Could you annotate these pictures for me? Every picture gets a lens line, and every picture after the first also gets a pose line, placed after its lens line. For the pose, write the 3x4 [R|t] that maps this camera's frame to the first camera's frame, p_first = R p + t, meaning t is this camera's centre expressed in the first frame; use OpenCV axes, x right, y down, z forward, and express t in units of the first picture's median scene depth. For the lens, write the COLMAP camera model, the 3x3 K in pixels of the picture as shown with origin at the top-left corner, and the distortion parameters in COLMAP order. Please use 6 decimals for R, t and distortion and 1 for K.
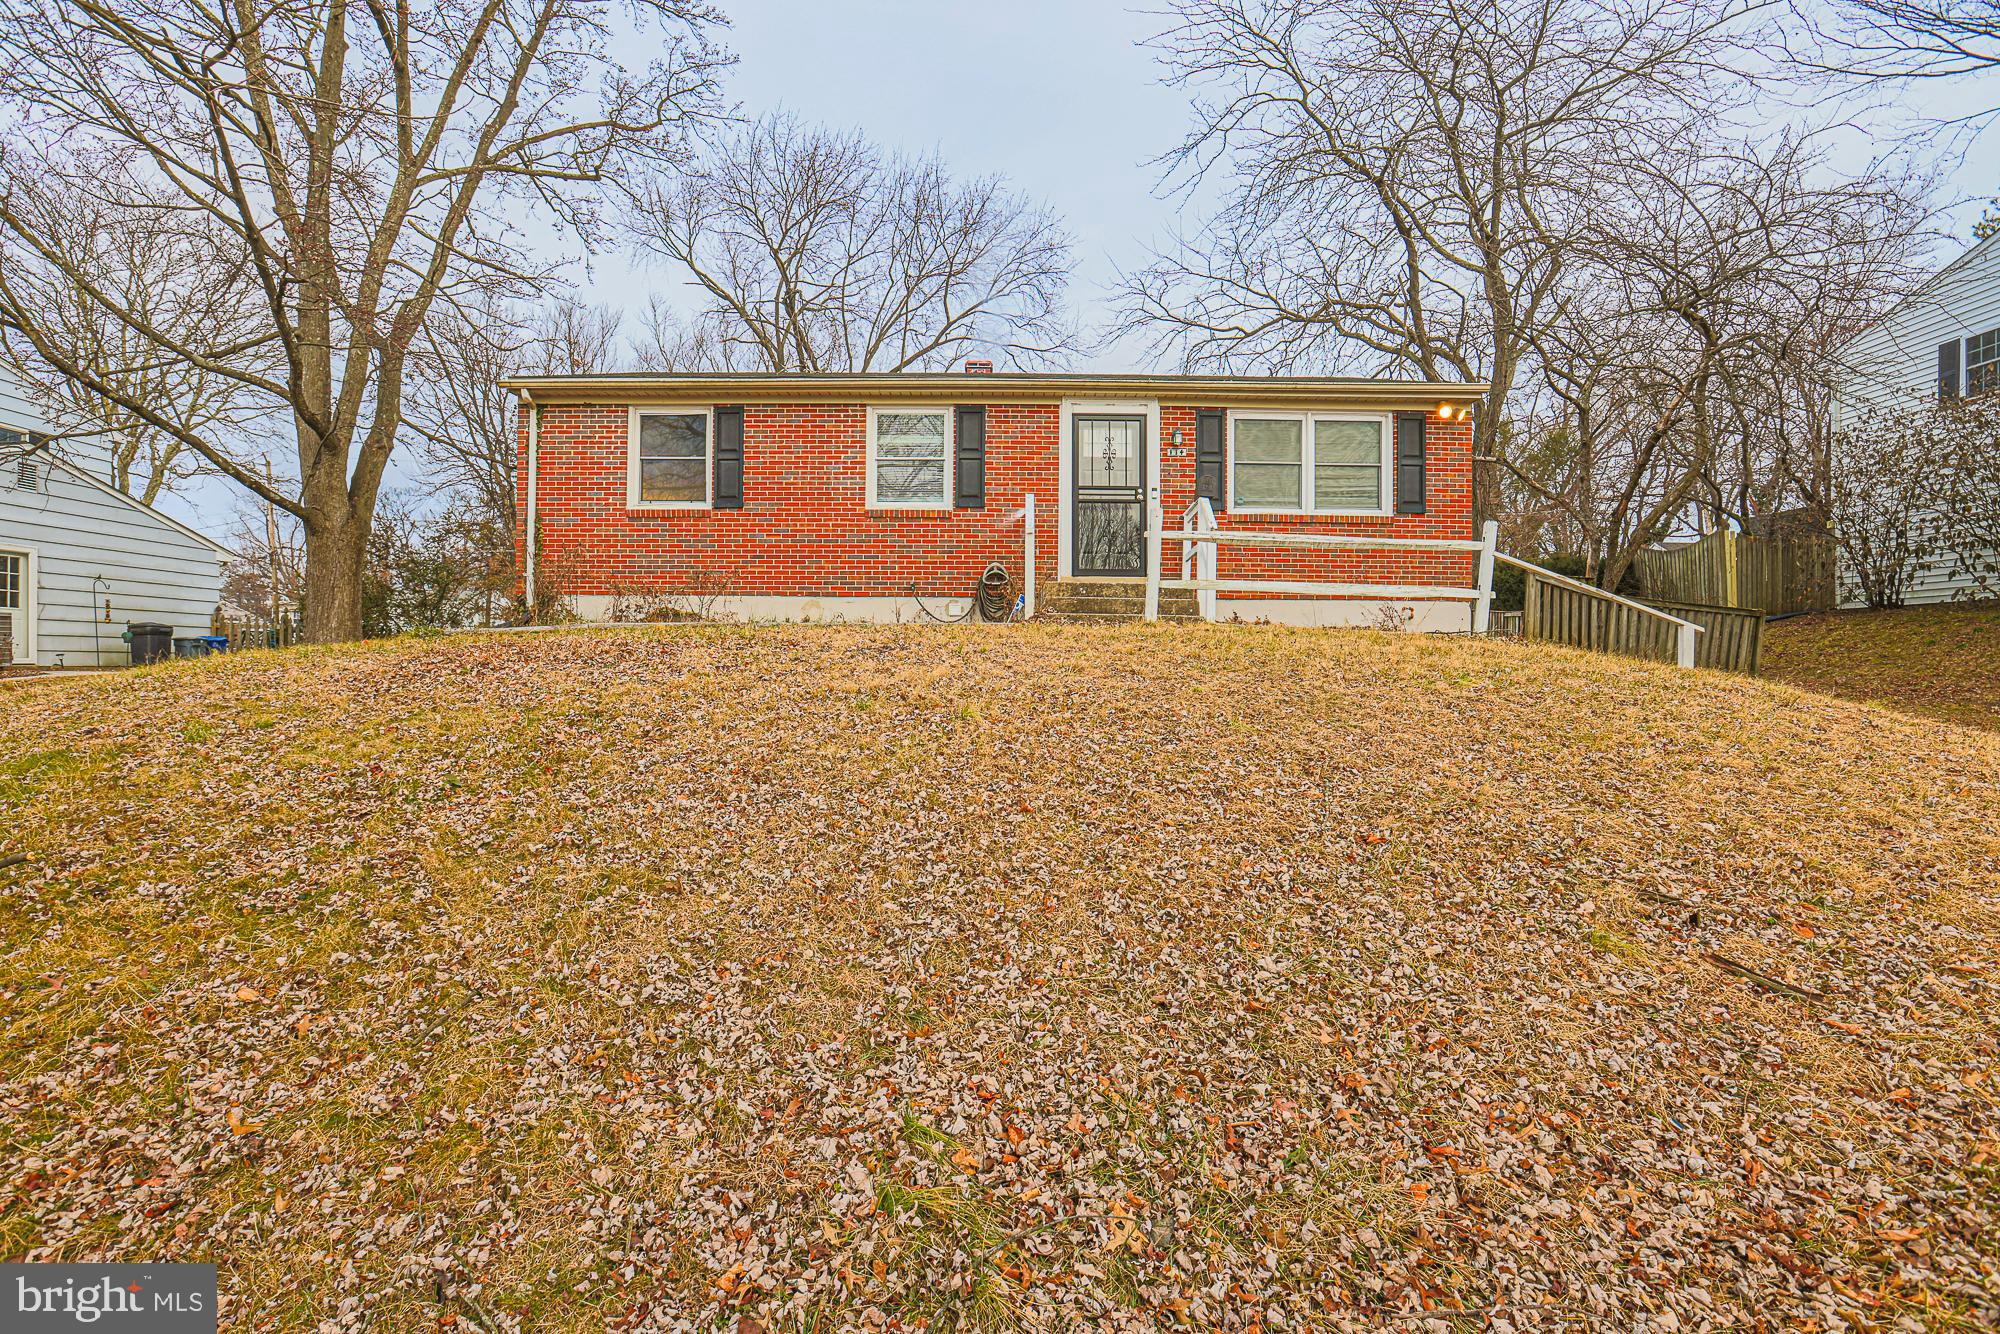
lens RADIAL K [[912.5, 0, 1000.0], [0, 912.5, 667.0], [0, 0, 1]] dist [-0.041788, 0.013766]
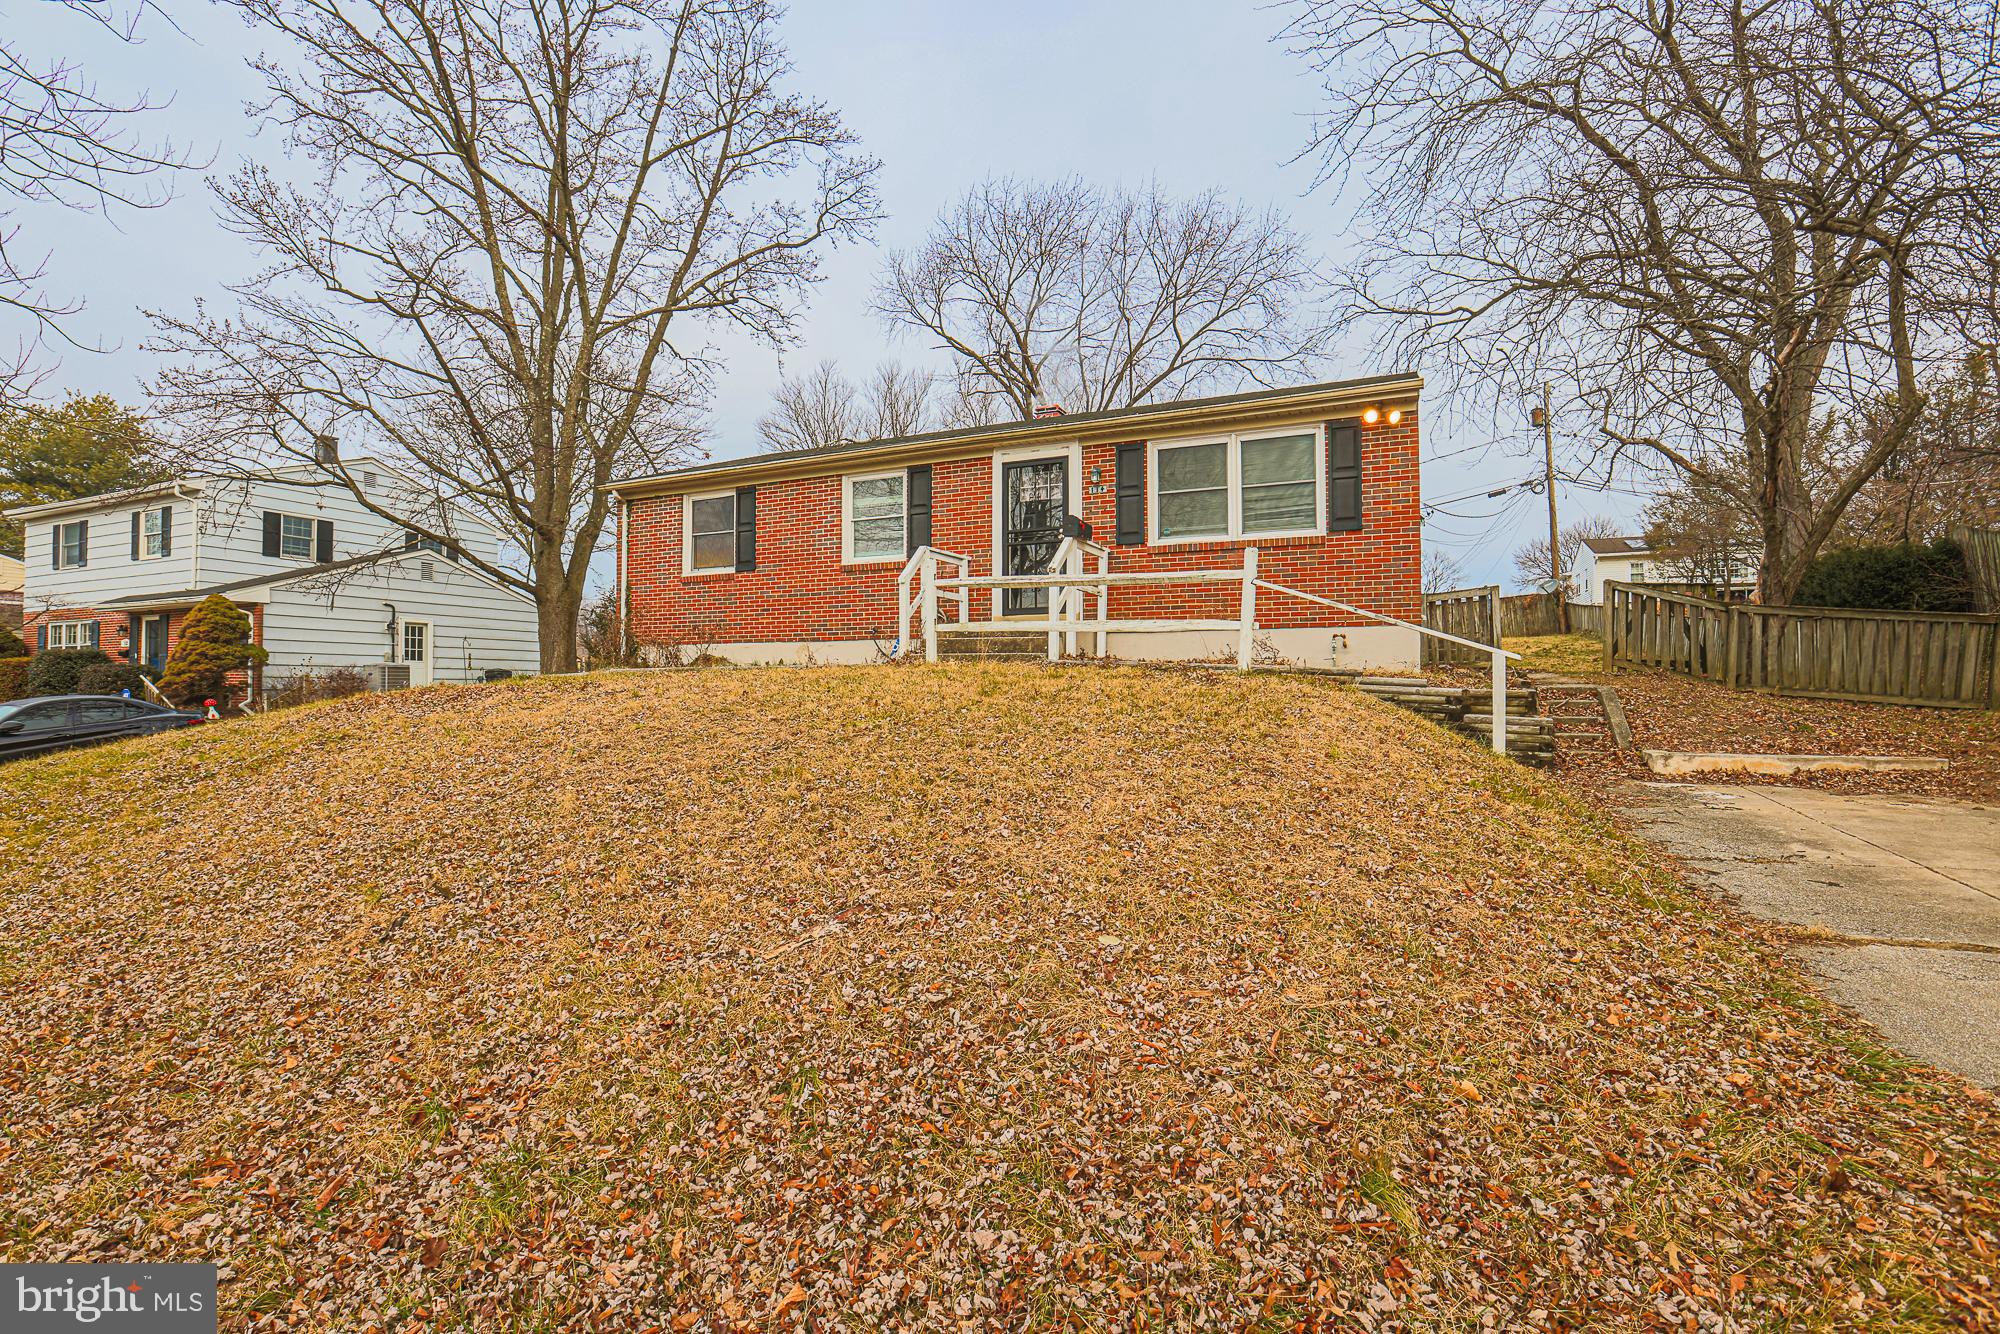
lens RADIAL K [[950.3, 0, 1000.0], [0, 950.3, 667.0], [0, 0, 1]] dist [-0.039953, 0.000110]
pose [[0.907087, -0.017579, -0.420577, 0.531980], [0.005475, 0.999536, -0.029969, -0.006876], [0.420908, 0.024882, 0.906762, -0.001760]]
